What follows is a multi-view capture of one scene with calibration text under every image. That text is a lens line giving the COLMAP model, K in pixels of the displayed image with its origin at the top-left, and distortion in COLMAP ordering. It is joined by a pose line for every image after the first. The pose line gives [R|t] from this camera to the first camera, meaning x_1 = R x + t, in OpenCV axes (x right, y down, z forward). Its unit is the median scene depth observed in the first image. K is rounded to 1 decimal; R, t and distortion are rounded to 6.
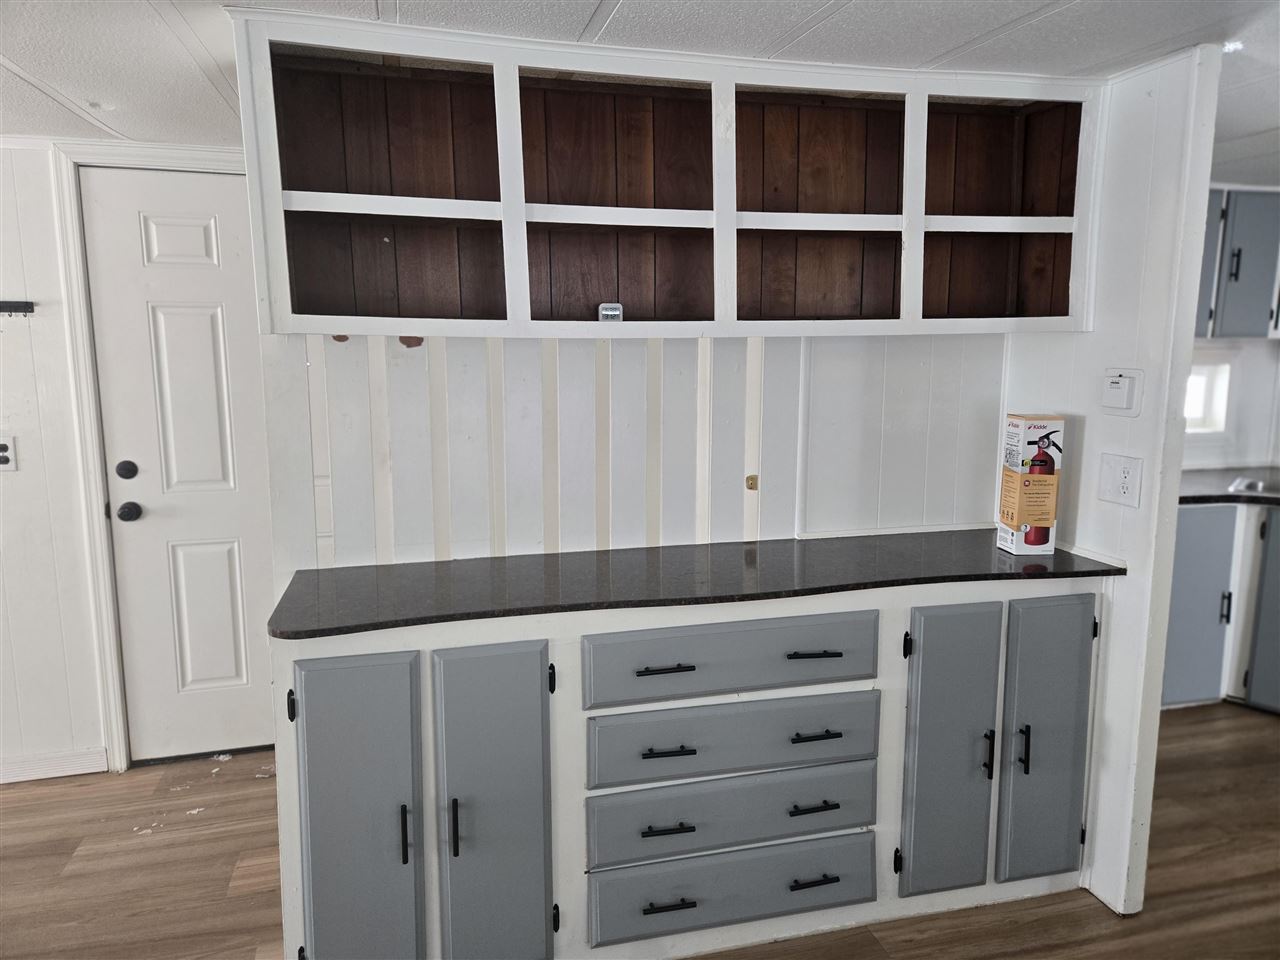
lens RADIAL K [[853.0, 0, 640.0], [0, 853.0, 480.0], [0, 0, 1]] dist [0.079027, -0.067873]
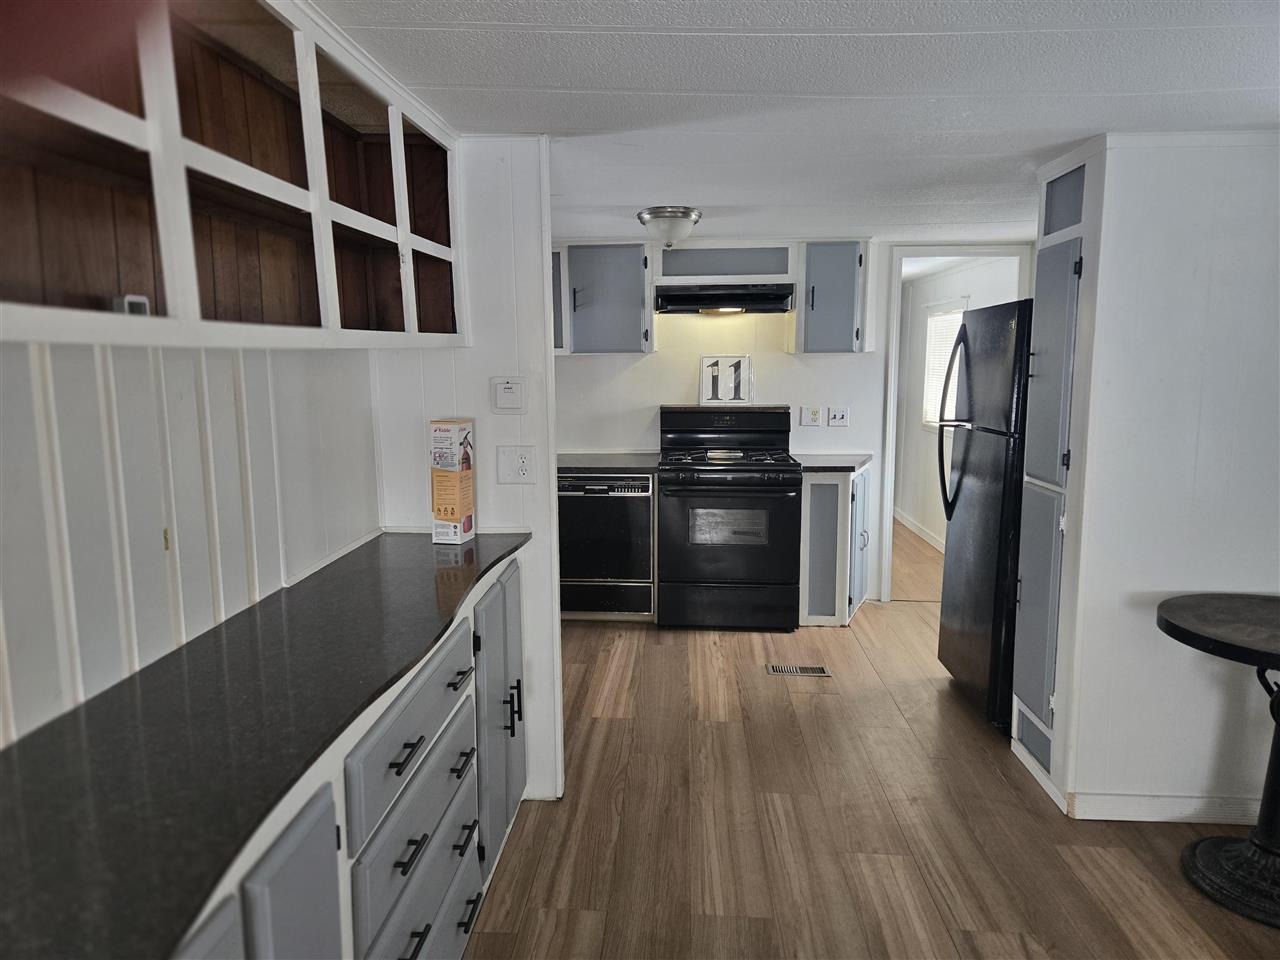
lens RADIAL K [[853.0, 0, 640.0], [0, 853.0, 480.0], [0, 0, 1]] dist [0.079027, -0.067873]
pose [[0.312286, -0.140015, 0.939613, -0.523925], [0.155694, 0.983249, 0.094771, -0.064511], [-0.937143, 0.116696, 0.328854, 0.401904]]
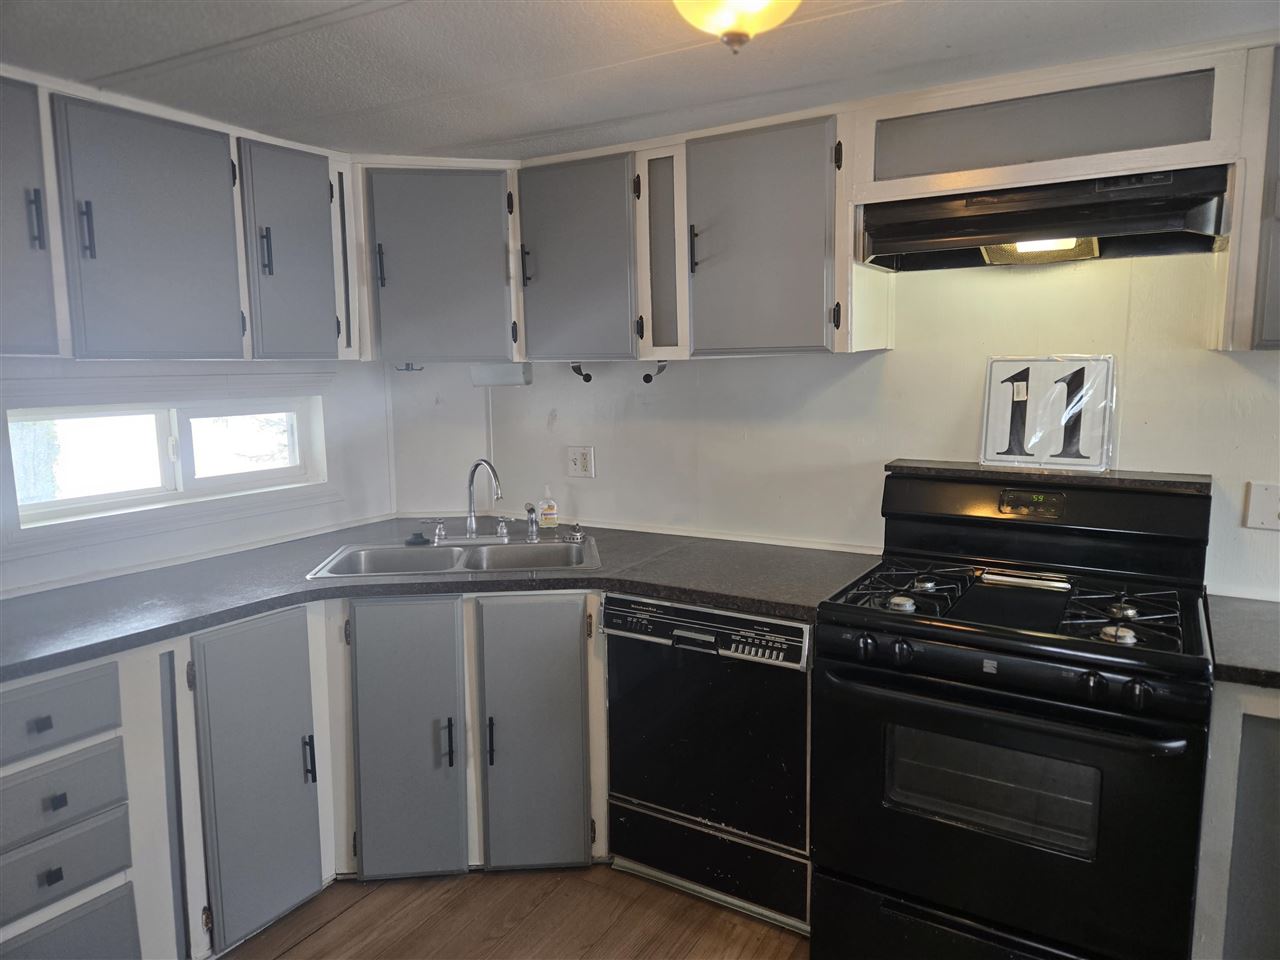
lens RADIAL K [[849.6, 0, 640.0], [0, 849.6, 473.8], [0, 0, 1]] dist [0.086998, -0.085870]
pose [[0.721998, -0.096543, 0.685126, 0.627864], [0.119036, 0.992785, 0.014454, -0.073805], [-0.681578, 0.071119, 0.728281, 0.489102]]
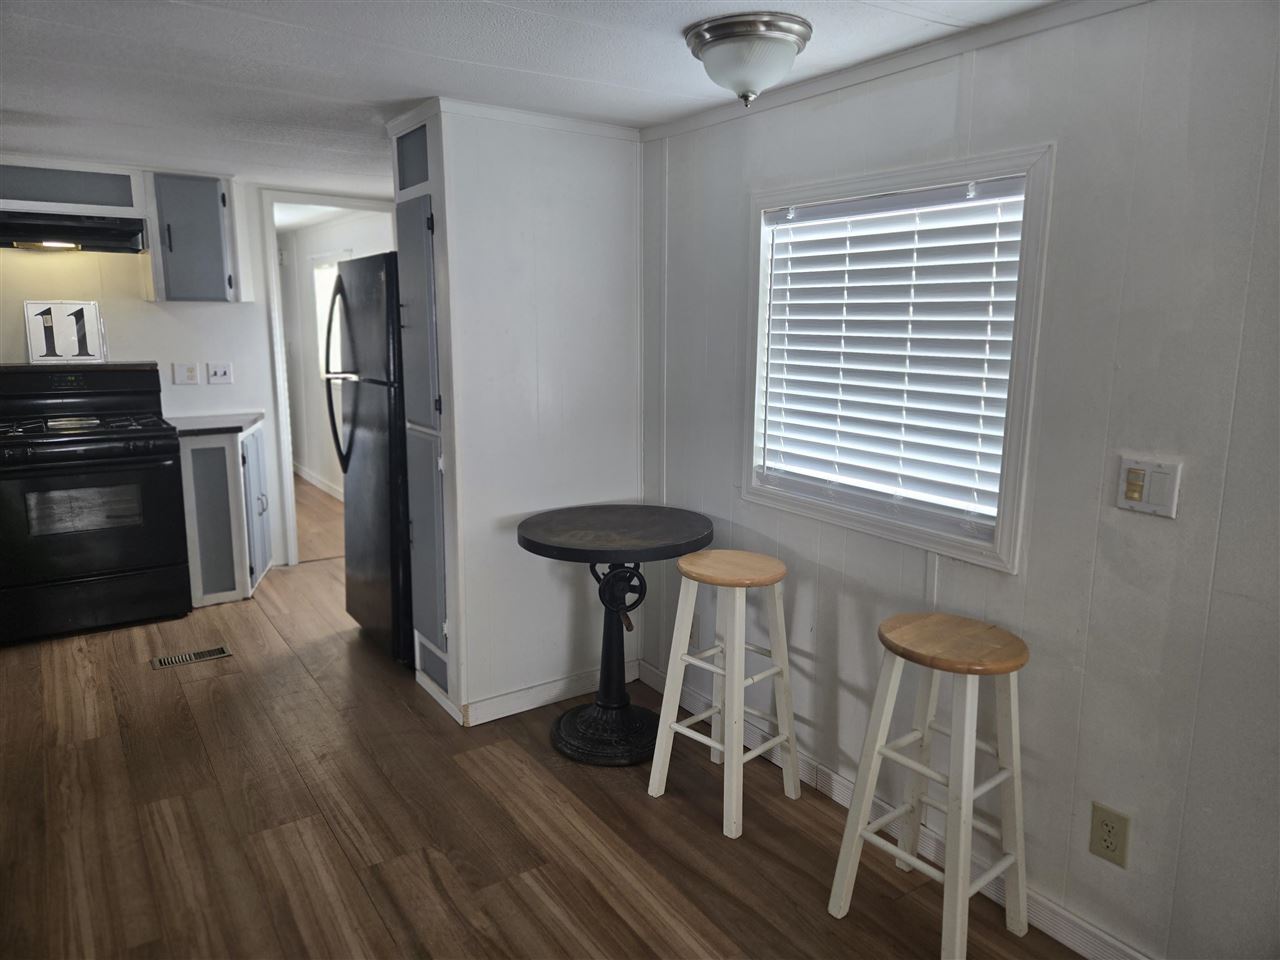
lens RADIAL K [[853.0, 0, 640.0], [0, 853.0, 480.0], [0, 0, 1]] dist [0.079027, -0.067873]
pose [[-0.340542, -0.184943, 0.921861, -0.514482], [0.139975, 0.959565, 0.244215, -0.054238], [-0.929752, 0.212203, -0.300885, 0.380218]]
